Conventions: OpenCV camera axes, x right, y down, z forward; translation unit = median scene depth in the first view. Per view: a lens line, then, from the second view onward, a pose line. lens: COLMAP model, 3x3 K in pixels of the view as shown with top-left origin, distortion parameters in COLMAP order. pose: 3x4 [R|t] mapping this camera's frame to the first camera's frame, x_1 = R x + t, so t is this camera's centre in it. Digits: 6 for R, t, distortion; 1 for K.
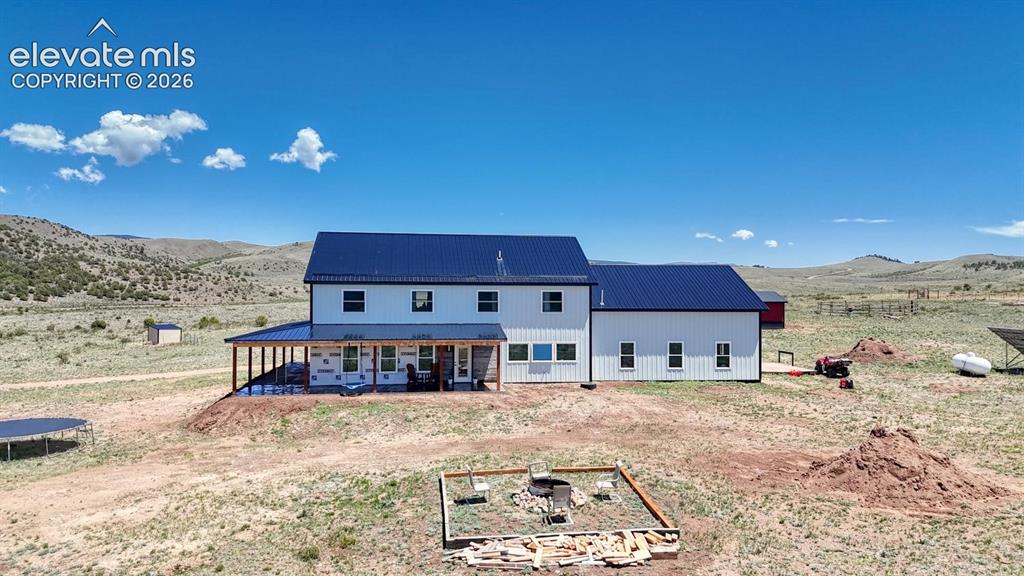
lens RADIAL K [[752.8, 0, 512.0], [0, 752.8, 288.0], [0, 0, 1]] dist [0.083835, -0.078280]
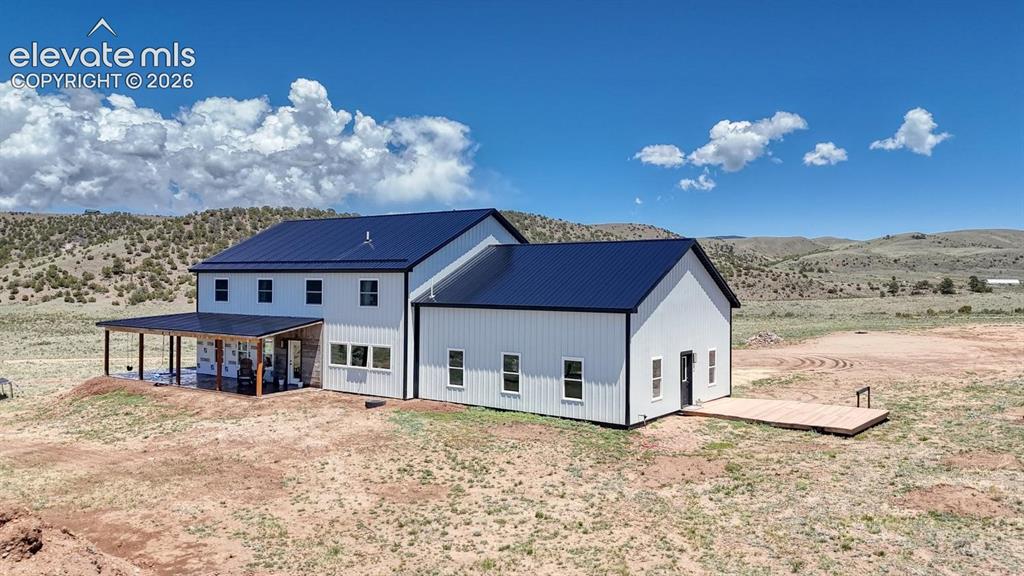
lens RADIAL K [[752.8, 0, 512.0], [0, 752.8, 288.0], [0, 0, 1]] dist [0.083835, -0.078280]
pose [[0.735038, 0.005374, -0.678005, 0.703581], [-0.002504, 0.999983, 0.005212, 0.008572], [0.678021, -0.002133, 0.735039, 0.517912]]
